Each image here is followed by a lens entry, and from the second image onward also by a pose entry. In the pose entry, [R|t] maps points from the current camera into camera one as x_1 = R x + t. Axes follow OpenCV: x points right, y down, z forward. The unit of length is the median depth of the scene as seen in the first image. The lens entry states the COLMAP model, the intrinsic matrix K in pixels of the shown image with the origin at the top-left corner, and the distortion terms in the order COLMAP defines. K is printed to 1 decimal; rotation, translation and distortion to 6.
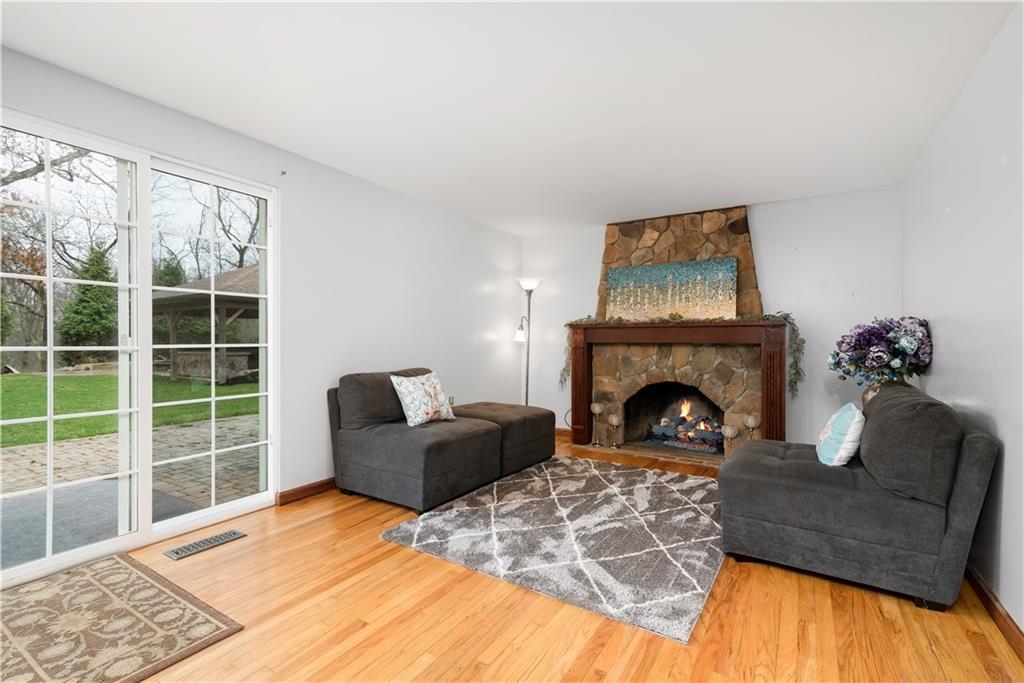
lens RADIAL K [[467.9, 0, 510.9], [0, 467.9, 344.5], [0, 0, 1]] dist [0.013108, -0.000339]
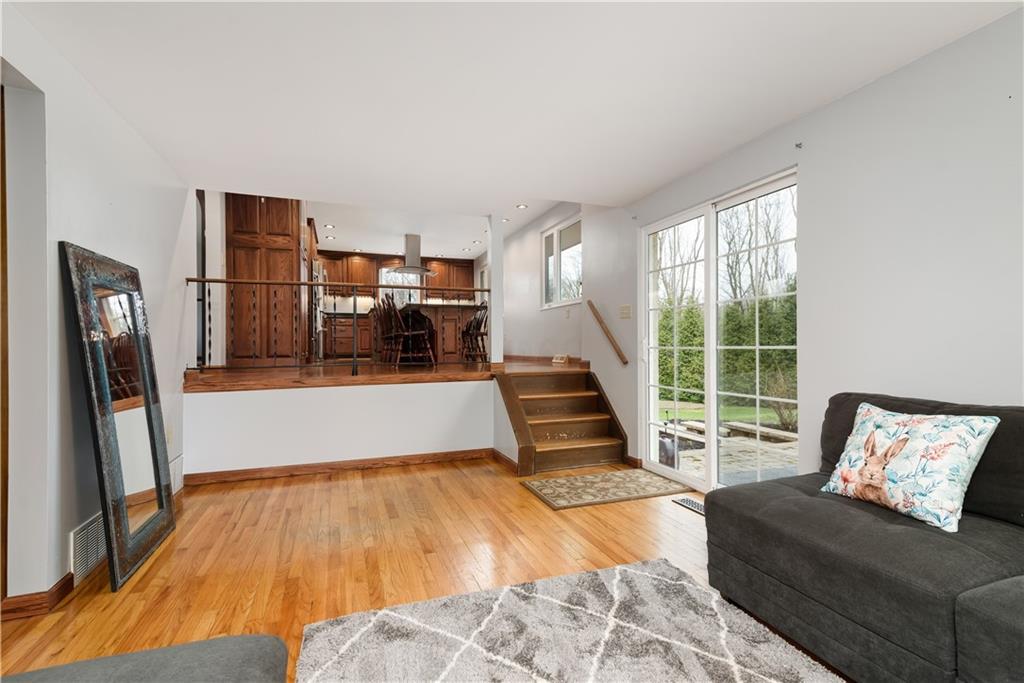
lens RADIAL K [[467.9, 0, 511.4], [0, 467.9, 339.2], [0, 0, 1]] dist [0.013108, -0.000339]
pose [[-0.599892, -0.006404, -0.800055, 0.826074], [-0.007781, 0.999967, -0.002171, -0.013771], [0.800043, 0.004923, -0.599922, 1.749139]]
